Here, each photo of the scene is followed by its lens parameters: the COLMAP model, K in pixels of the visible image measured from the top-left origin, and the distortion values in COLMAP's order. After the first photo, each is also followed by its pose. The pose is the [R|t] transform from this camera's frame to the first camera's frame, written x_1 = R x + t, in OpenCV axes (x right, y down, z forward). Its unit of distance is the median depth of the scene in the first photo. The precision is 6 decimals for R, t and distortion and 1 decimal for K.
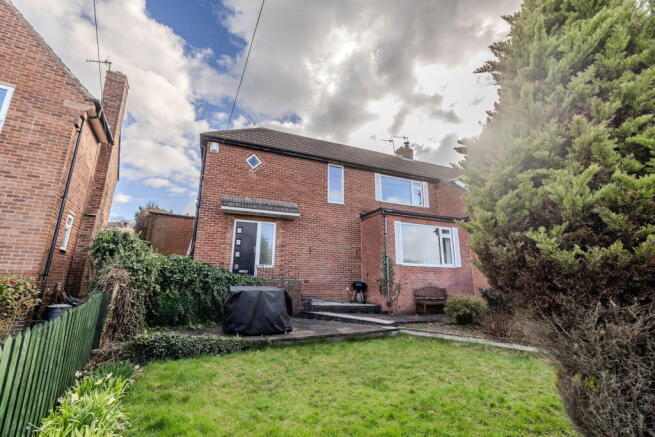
lens RADIAL K [[272.0, 0, 328.1], [0, 272.0, 217.0], [0, 0, 1]] dist [-0.007680, 0.000018]
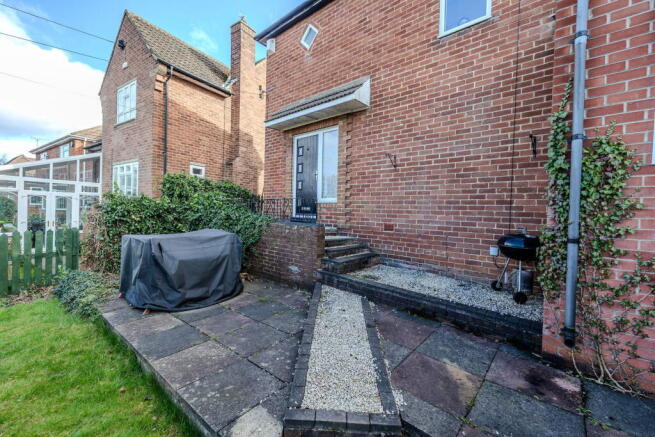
lens RADIAL K [[272.0, 0, 327.7], [0, 272.0, 218.6], [0, 0, 1]] dist [-0.007680, 0.000018]
pose [[0.455936, 0.016768, -0.889855, 0.316605], [0.181583, 0.977040, 0.111449, 0.147891], [0.871292, -0.212396, 0.442423, 0.691724]]
